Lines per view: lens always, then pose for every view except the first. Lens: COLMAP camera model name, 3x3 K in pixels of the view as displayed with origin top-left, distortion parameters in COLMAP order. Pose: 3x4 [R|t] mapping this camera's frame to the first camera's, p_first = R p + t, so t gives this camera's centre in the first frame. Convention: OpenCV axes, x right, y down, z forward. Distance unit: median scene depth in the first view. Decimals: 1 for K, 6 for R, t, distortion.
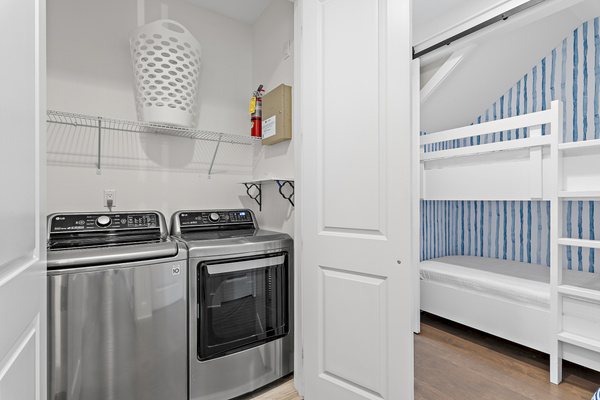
lens RADIAL K [[299.2, 0, 300.2], [0, 299.2, 197.2], [0, 0, 1]] dist [-0.003544, -0.000026]
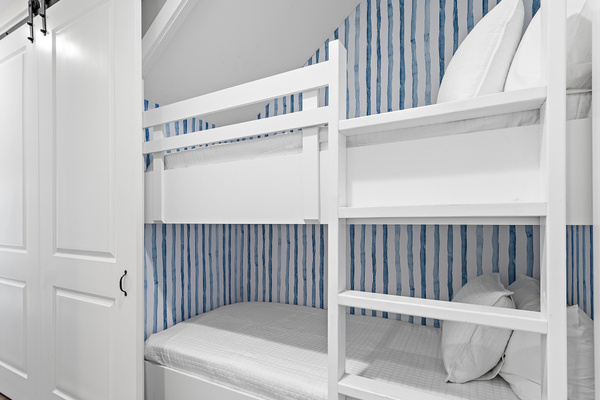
lens RADIAL K [[299.2, 0, 297.2], [0, 299.2, 219.3], [0, 0, 1]] dist [-0.003544, -0.000026]
pose [[0.884206, -0.003116, 0.467087, 0.352188], [0.002388, 0.999995, 0.002150, 0.000860], [-0.467091, -0.000786, 0.884209, 0.358752]]
